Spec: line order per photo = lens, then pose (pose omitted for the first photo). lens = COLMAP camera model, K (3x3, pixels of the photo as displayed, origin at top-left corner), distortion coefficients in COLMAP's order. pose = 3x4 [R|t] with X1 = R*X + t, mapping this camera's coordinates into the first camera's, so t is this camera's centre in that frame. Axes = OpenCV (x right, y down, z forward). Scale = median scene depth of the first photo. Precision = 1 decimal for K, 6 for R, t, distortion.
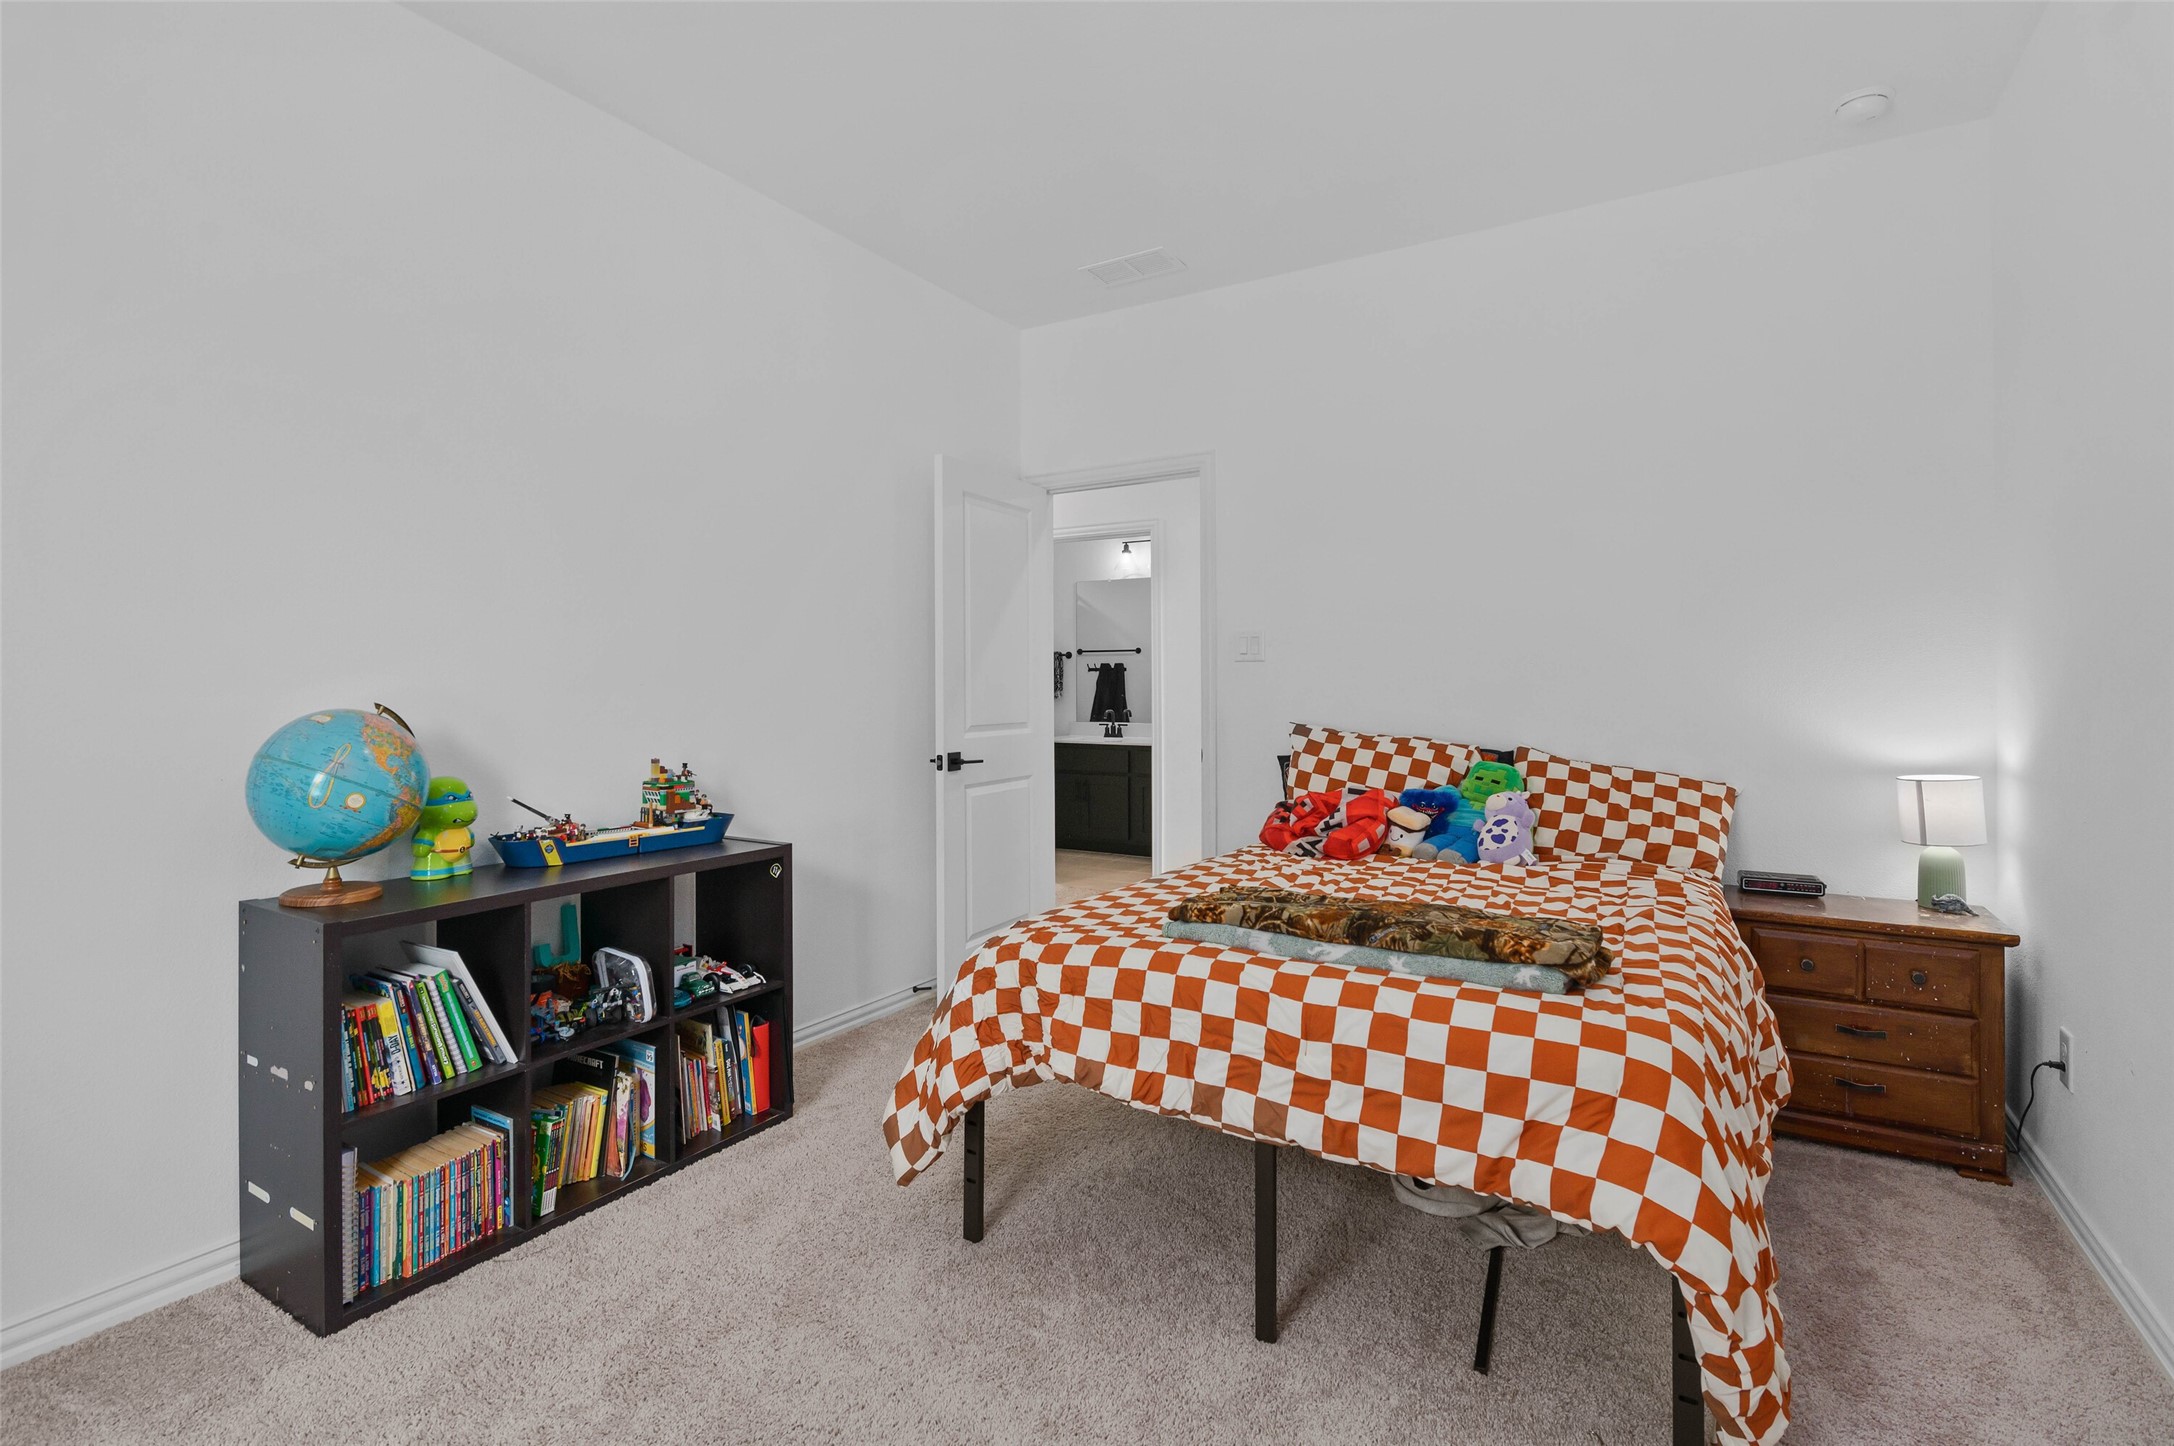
lens RADIAL K [[1006.8, 0, 1084.7], [0, 1006.8, 710.8], [0, 0, 1]] dist [-0.002024, -0.000436]
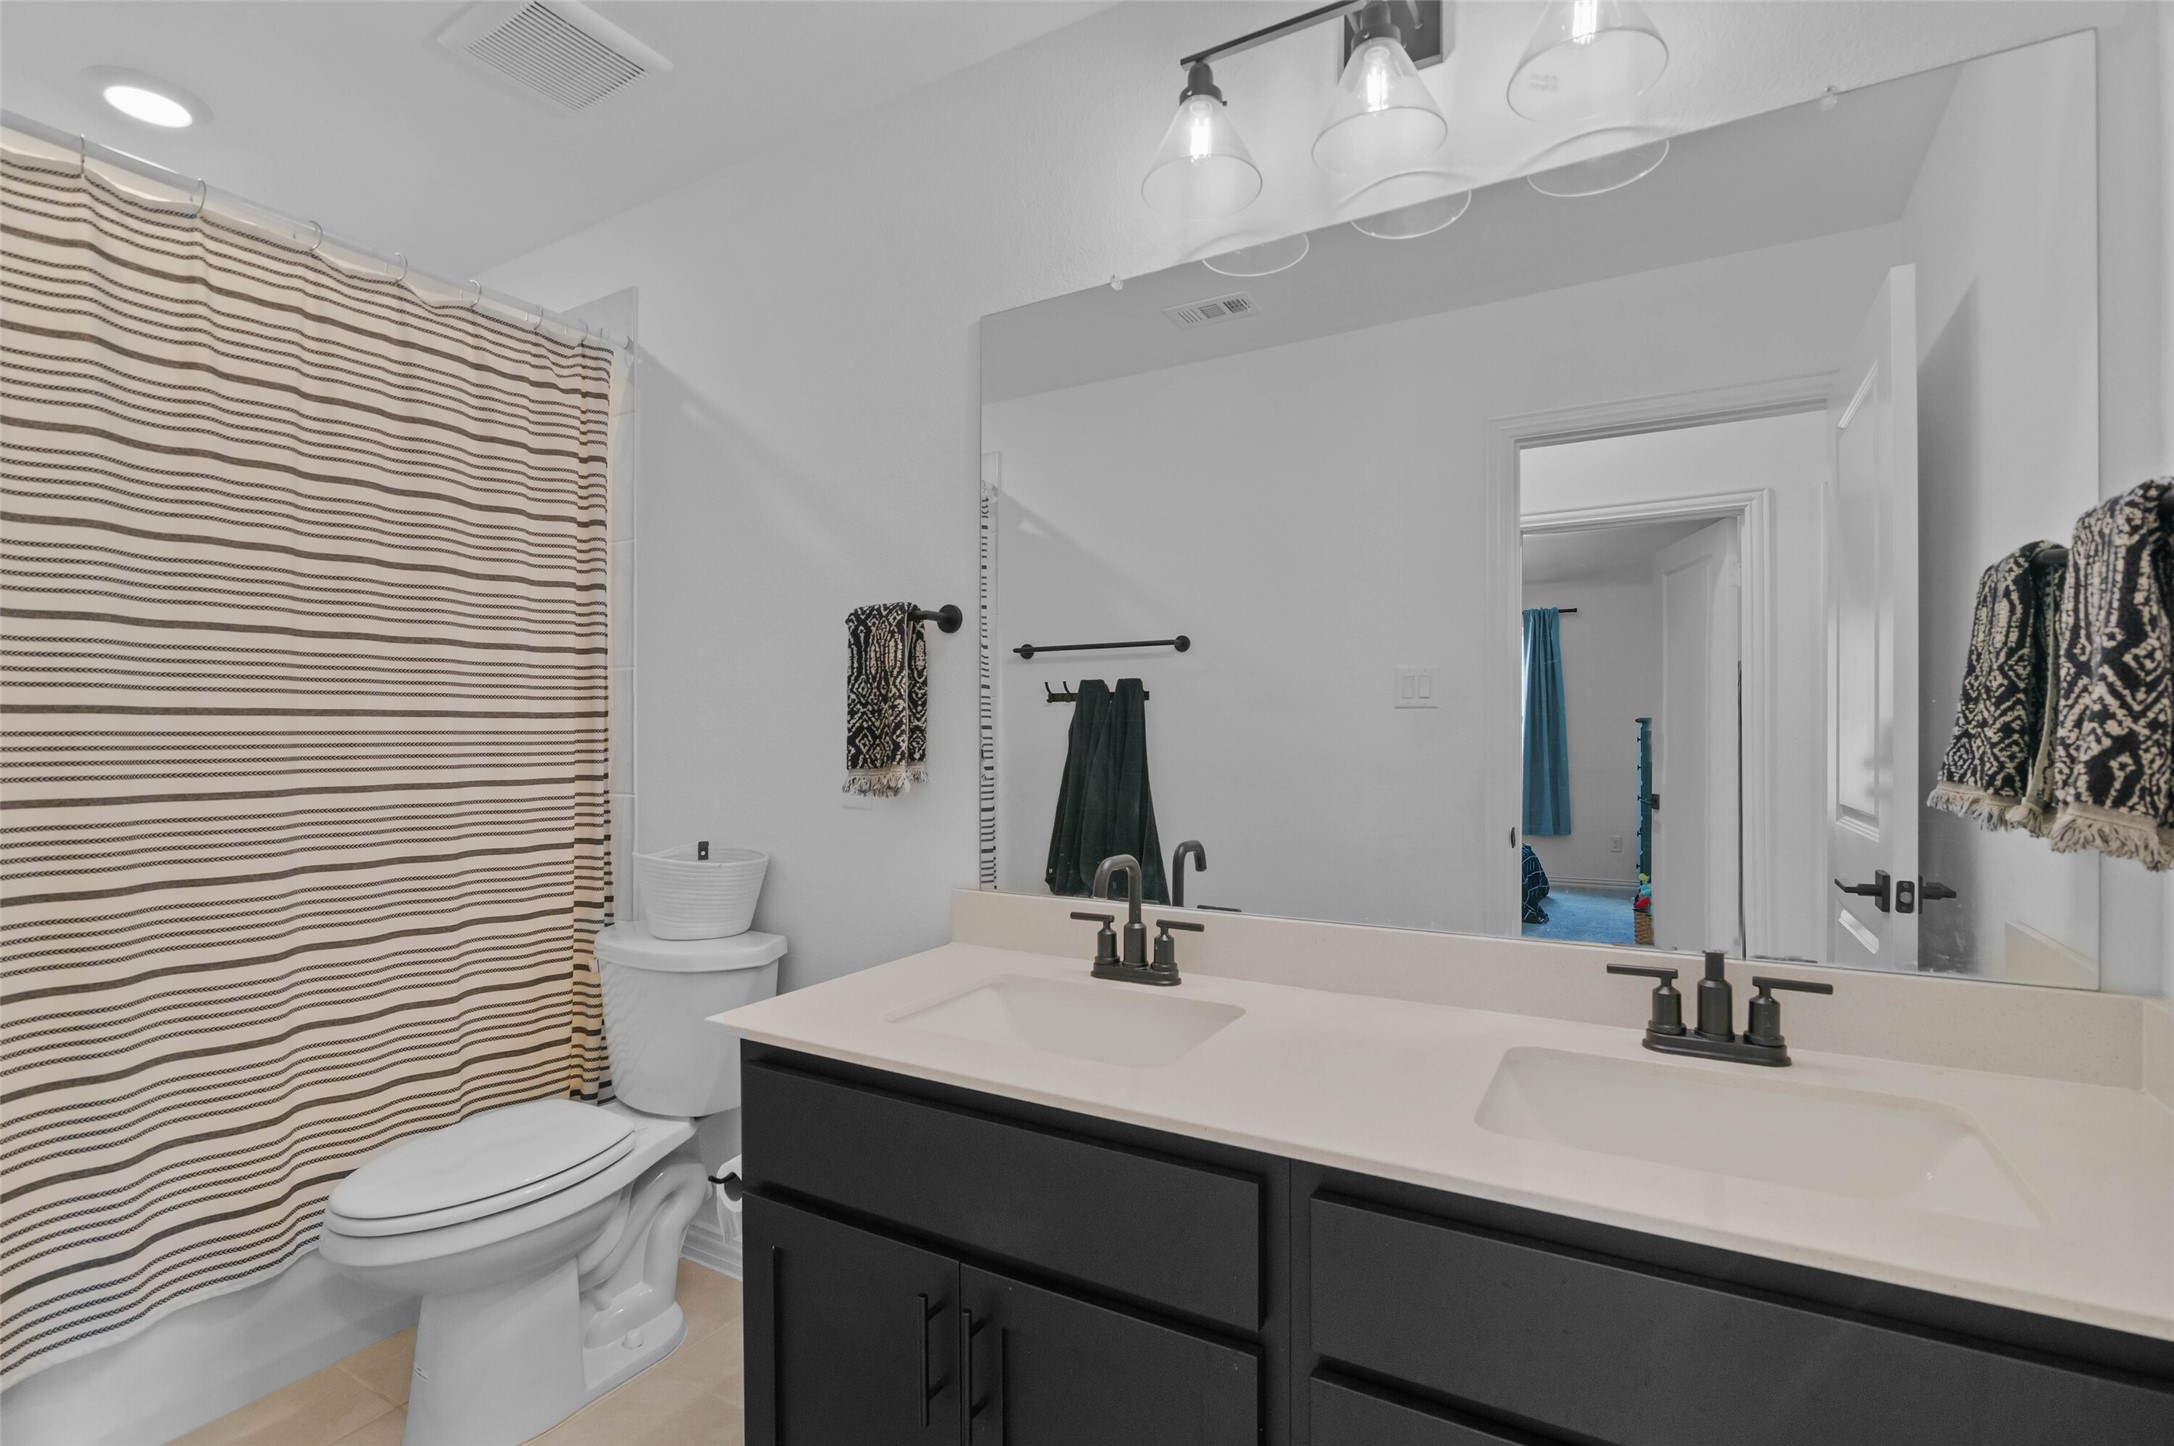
lens RADIAL K [[1006.8, 0, 1084.7], [0, 1006.8, 710.8], [0, 0, 1]] dist [-0.002024, -0.000436]
pose [[0.999832, 0.000257, 0.018348, 0.012754], [0.000663, 0.998743, -0.050116, -0.020042], [-0.018338, 0.050120, 0.998575, 0.747967]]
